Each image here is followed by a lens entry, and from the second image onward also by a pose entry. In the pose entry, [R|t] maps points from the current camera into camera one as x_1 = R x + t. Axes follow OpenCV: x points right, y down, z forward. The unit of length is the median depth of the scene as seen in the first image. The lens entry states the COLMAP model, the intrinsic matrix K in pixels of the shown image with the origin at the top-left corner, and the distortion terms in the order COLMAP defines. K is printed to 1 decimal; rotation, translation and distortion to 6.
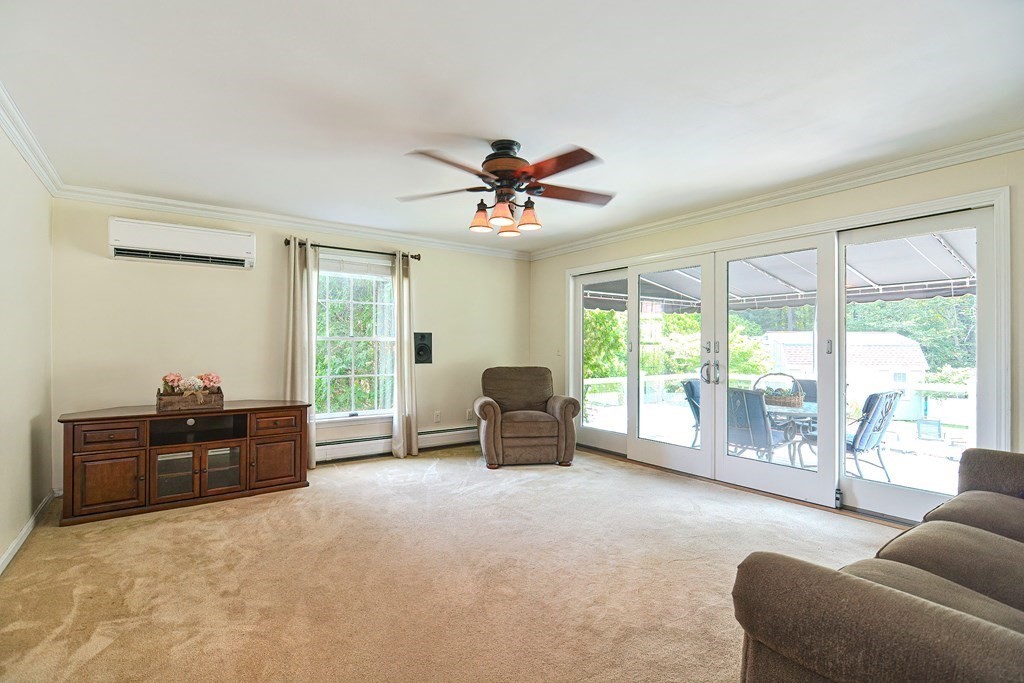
lens RADIAL K [[486.1, 0, 512.0], [0, 486.1, 341.5], [0, 0, 1]] dist [-0.002876, -0.001044]
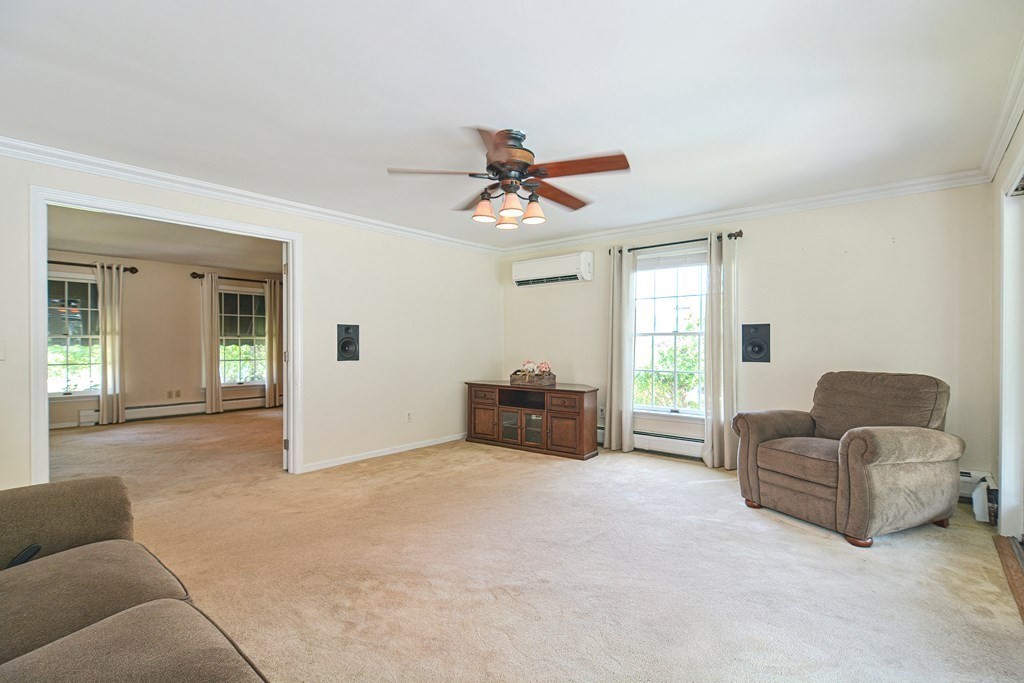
lens RADIAL K [[487.5, 0, 512.0], [0, 487.5, 341.5], [0, 0, 1]] dist [0.001344, -0.000160]
pose [[0.248753, -0.004709, -0.968555, 0.718905], [0.015436, 0.999880, -0.000897, 0.007756], [0.968444, -0.014727, 0.248796, 0.566983]]
